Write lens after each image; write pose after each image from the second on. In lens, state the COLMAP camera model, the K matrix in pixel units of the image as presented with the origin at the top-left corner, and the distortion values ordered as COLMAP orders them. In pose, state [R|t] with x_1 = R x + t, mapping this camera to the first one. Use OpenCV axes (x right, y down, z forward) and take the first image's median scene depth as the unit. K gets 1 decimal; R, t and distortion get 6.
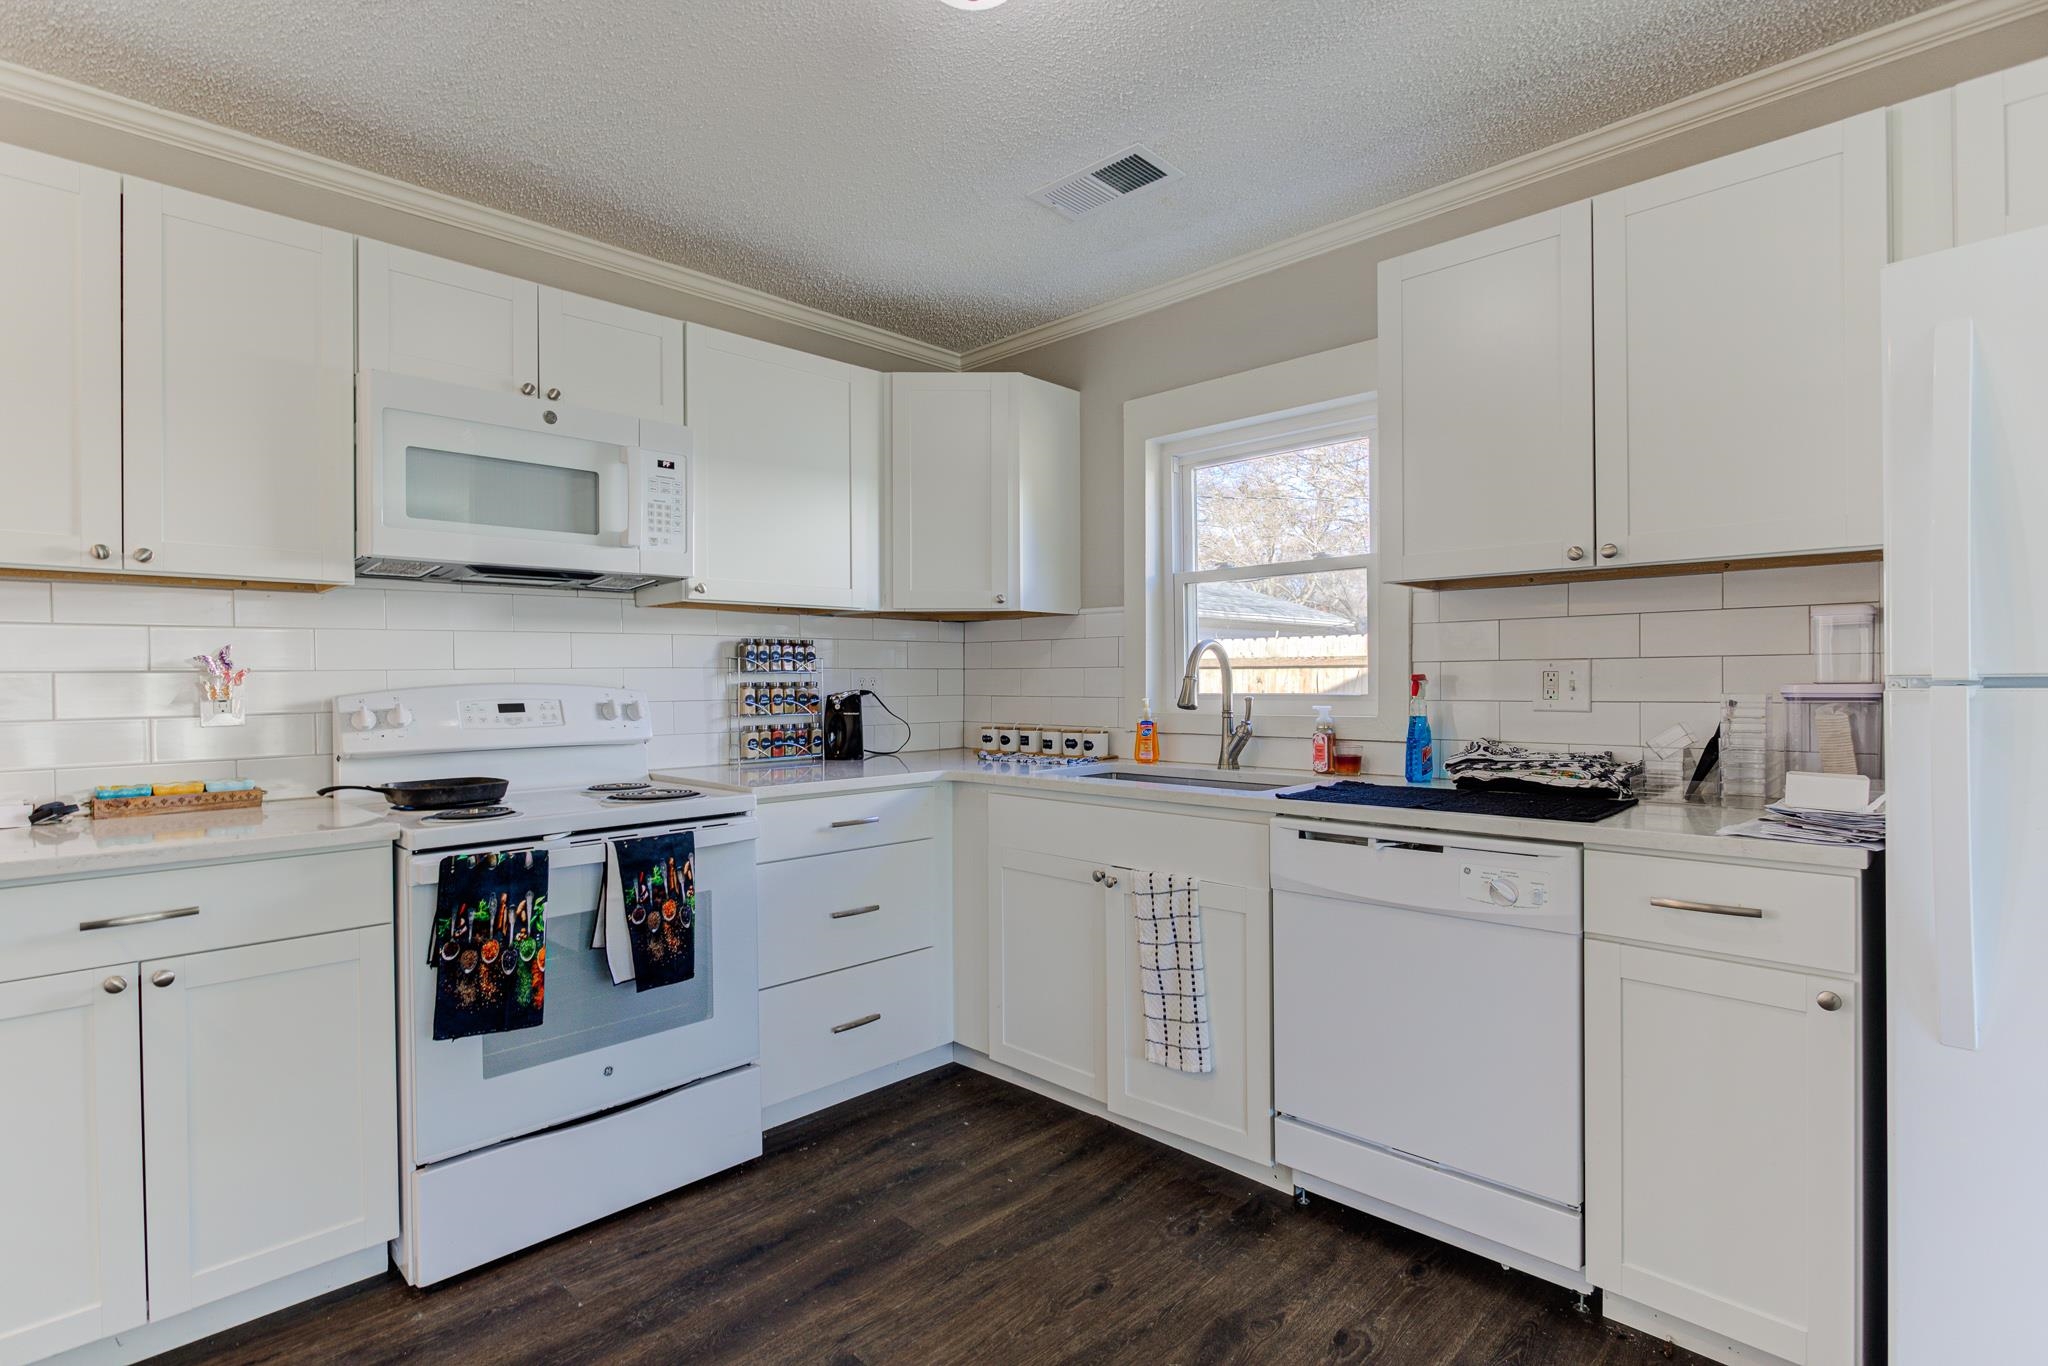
lens RADIAL K [[999.3, 0, 1010.4], [0, 999.3, 683.4], [0, 0, 1]] dist [-0.009101, 0.002624]
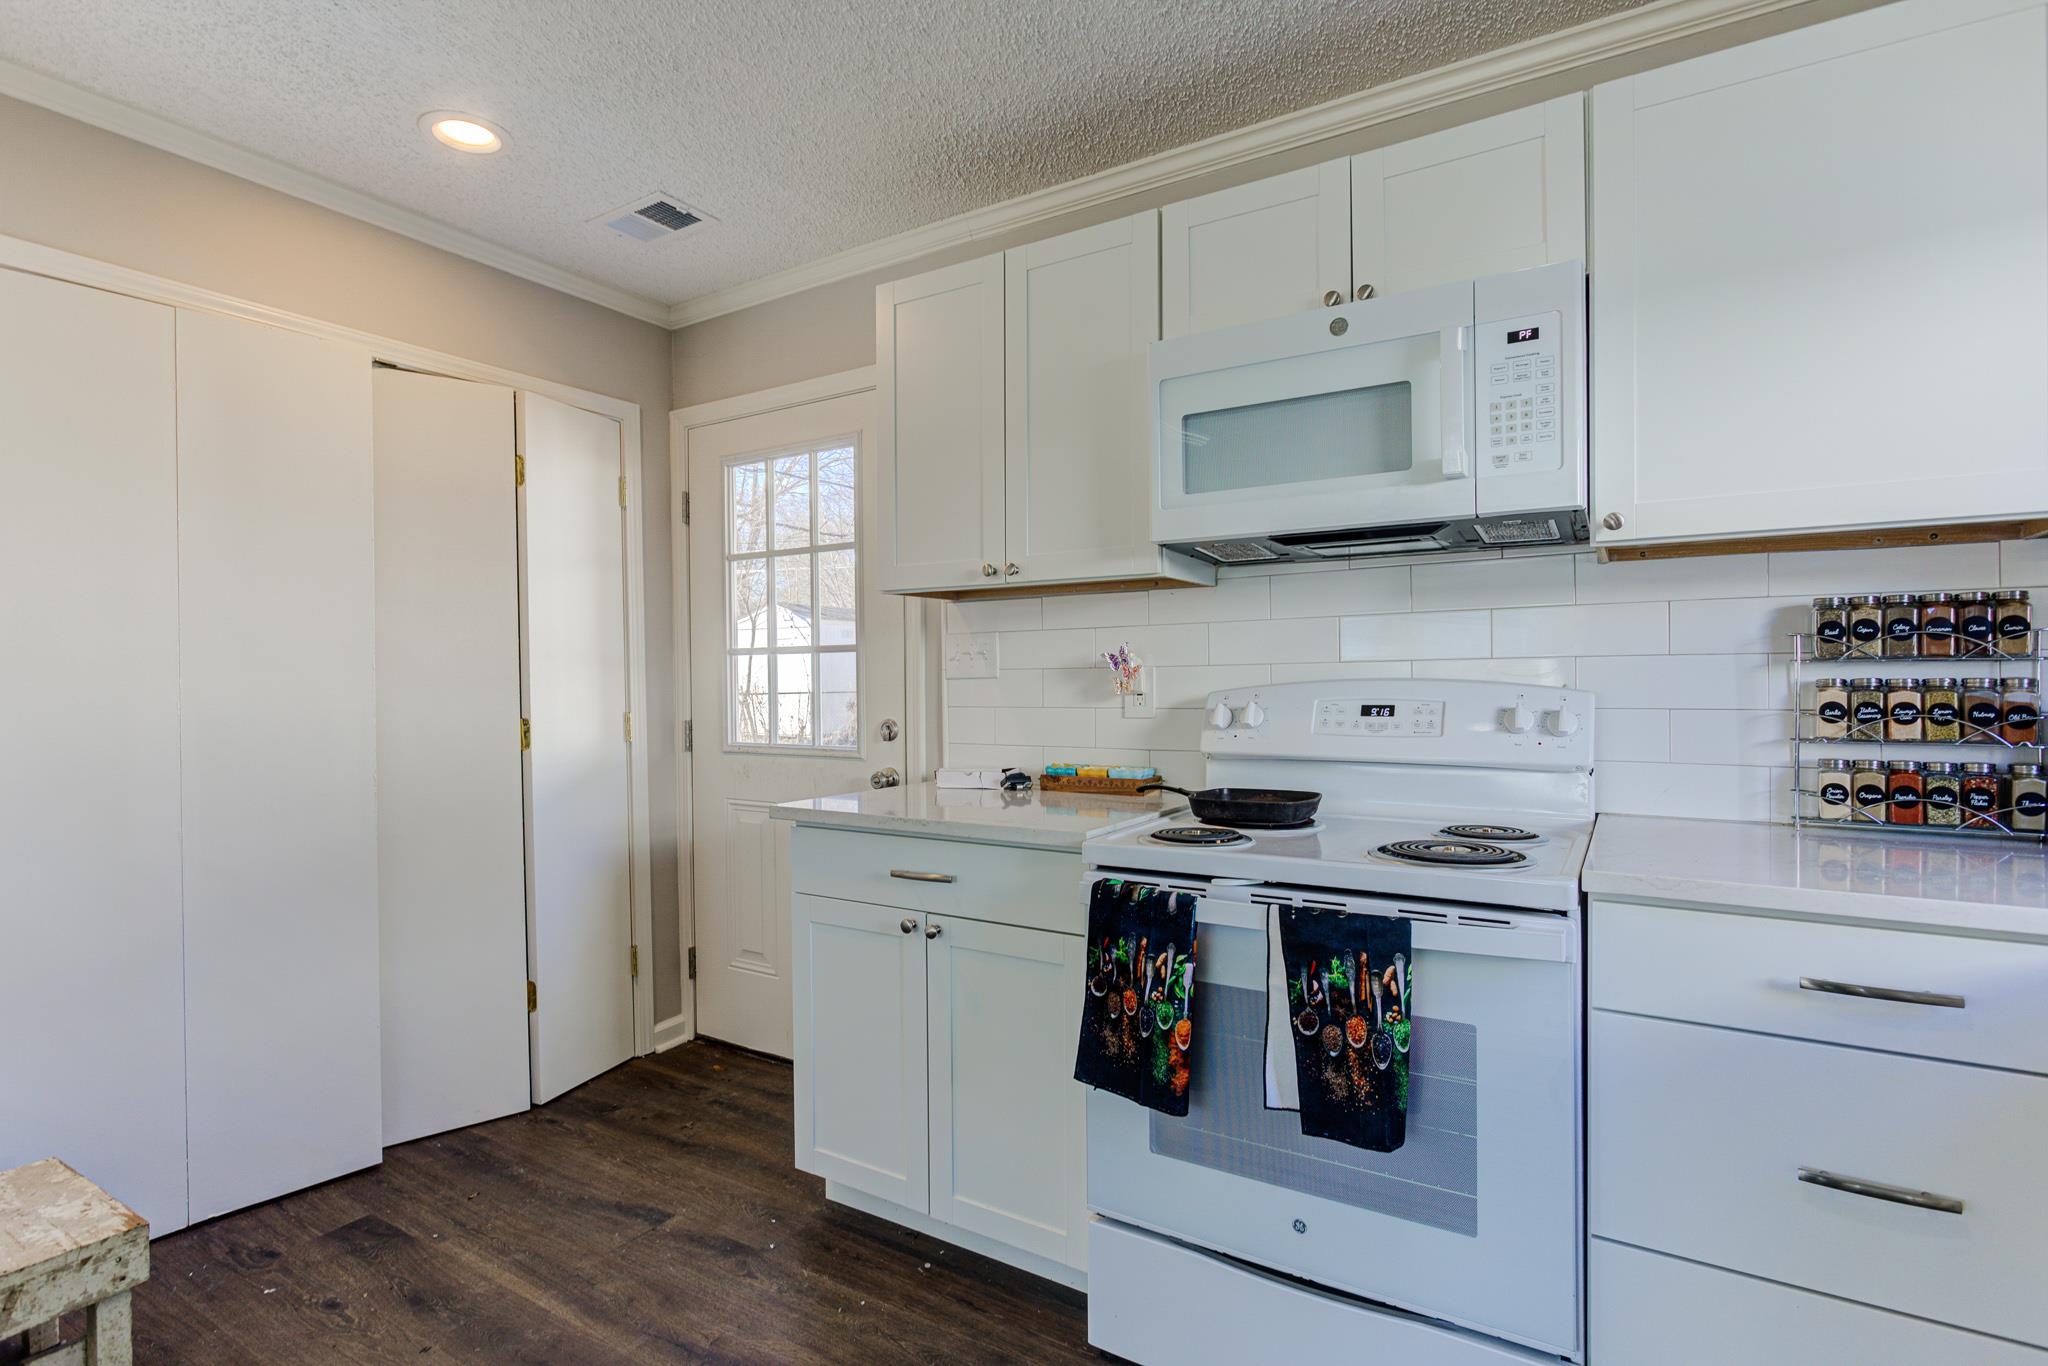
lens RADIAL K [[999.3, 0, 1015.7], [0, 999.3, 687.2], [0, 0, 1]] dist [-0.009101, 0.002624]
pose [[0.214797, 0.012843, -0.976574, 0.213766], [-0.000922, 0.999916, 0.012947, -0.004259], [0.976658, -0.001881, 0.214790, 0.573267]]
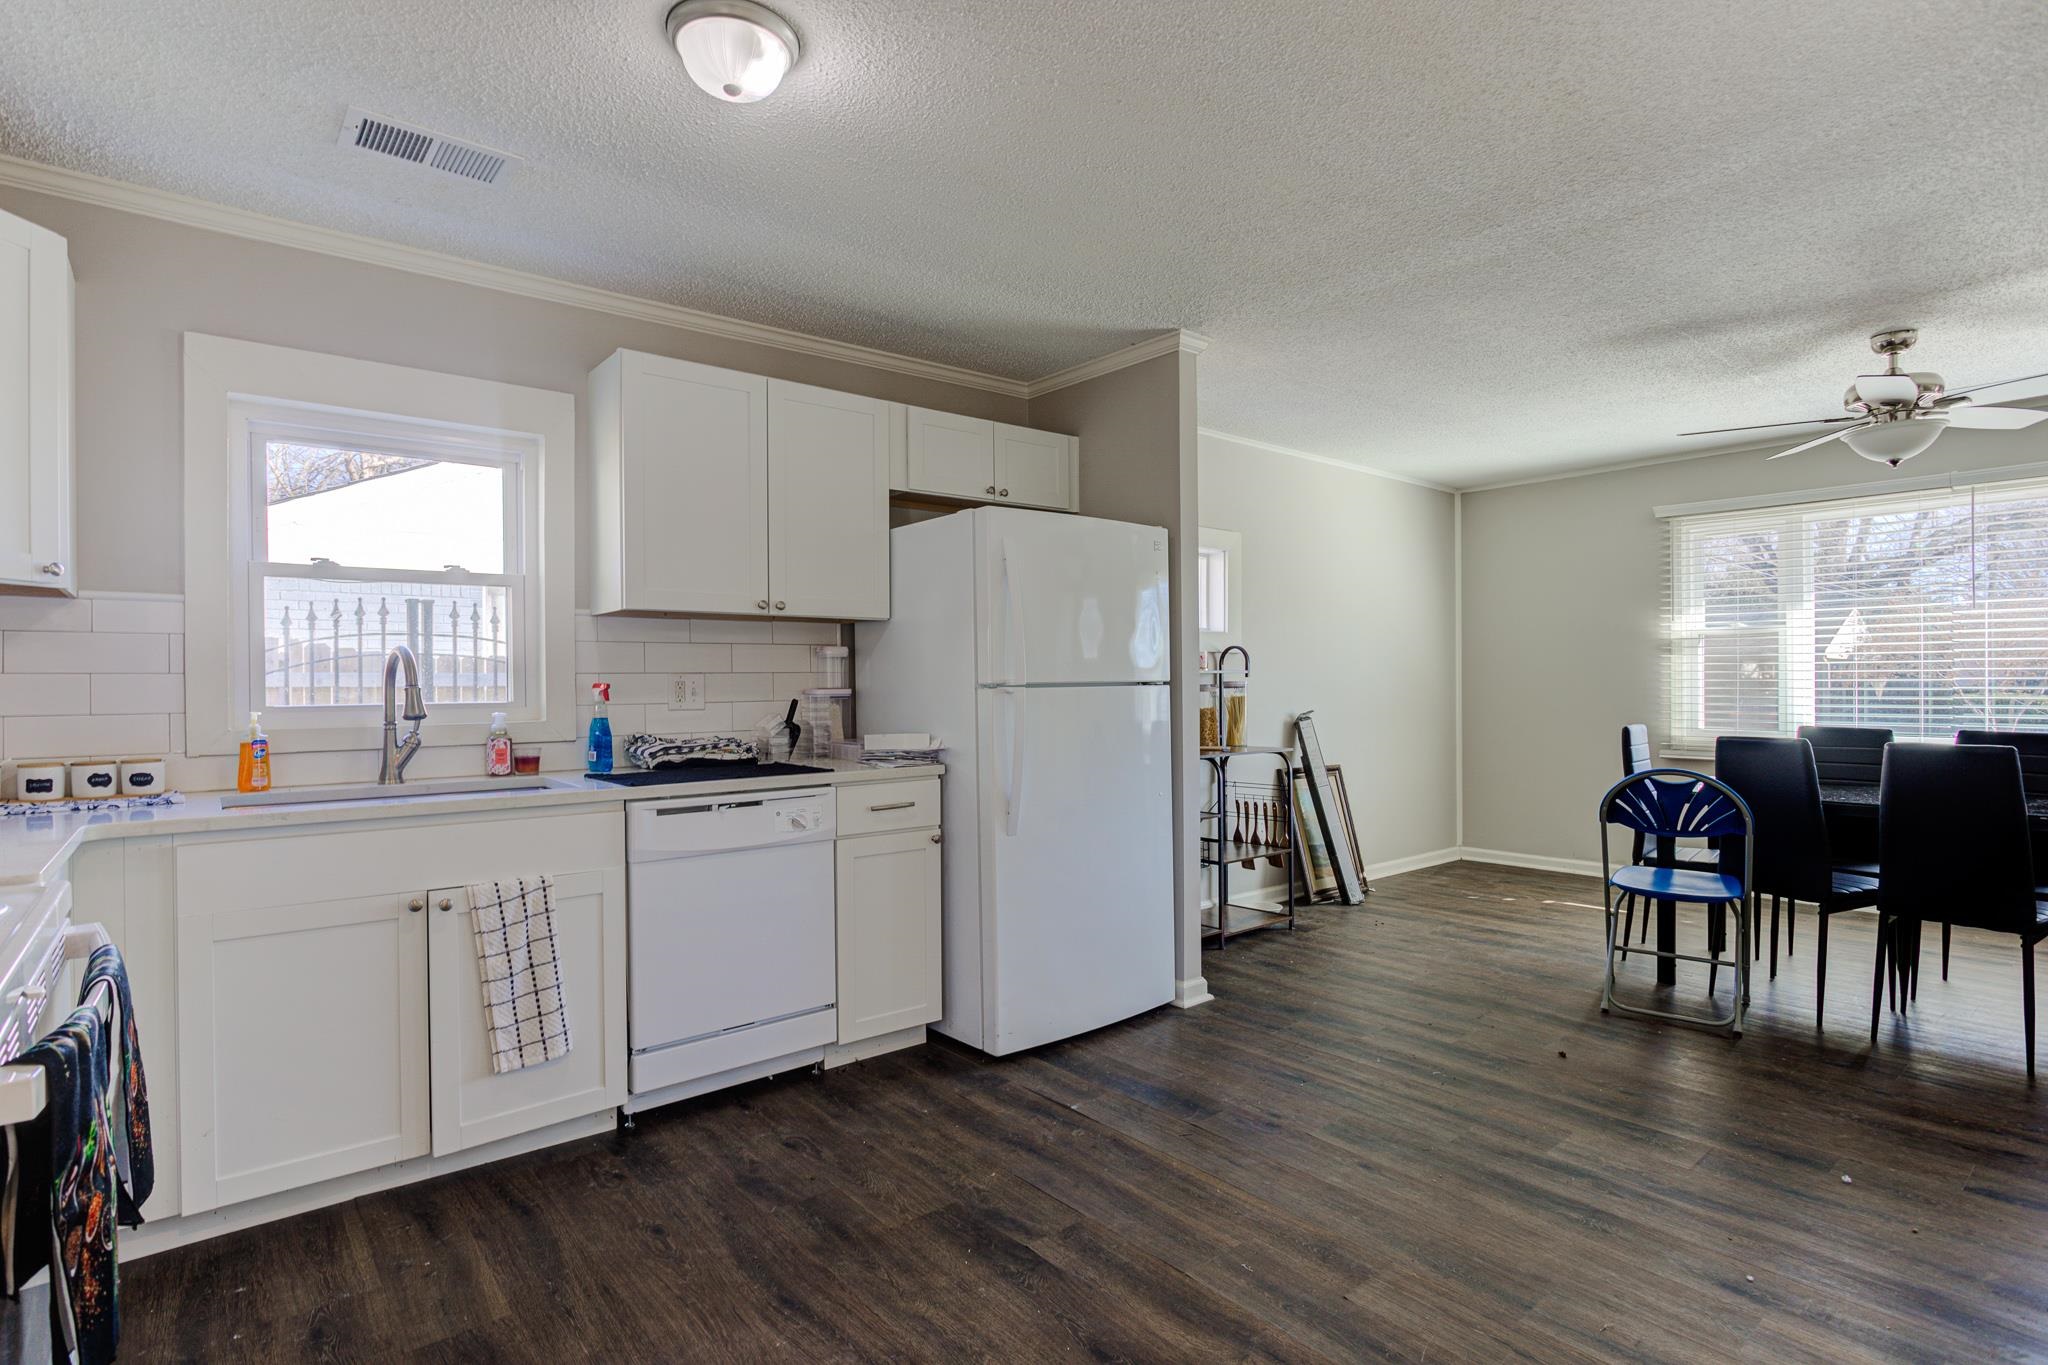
lens RADIAL K [[999.6, 0, 1013.7], [0, 999.6, 685.2], [0, 0, 1]] dist [-0.013084, 0.001709]
pose [[0.102921, 0.005194, 0.994676, -0.768317], [0.011650, 0.999911, -0.006427, 0.006751], [-0.994621, 0.012249, 0.102851, 0.379023]]
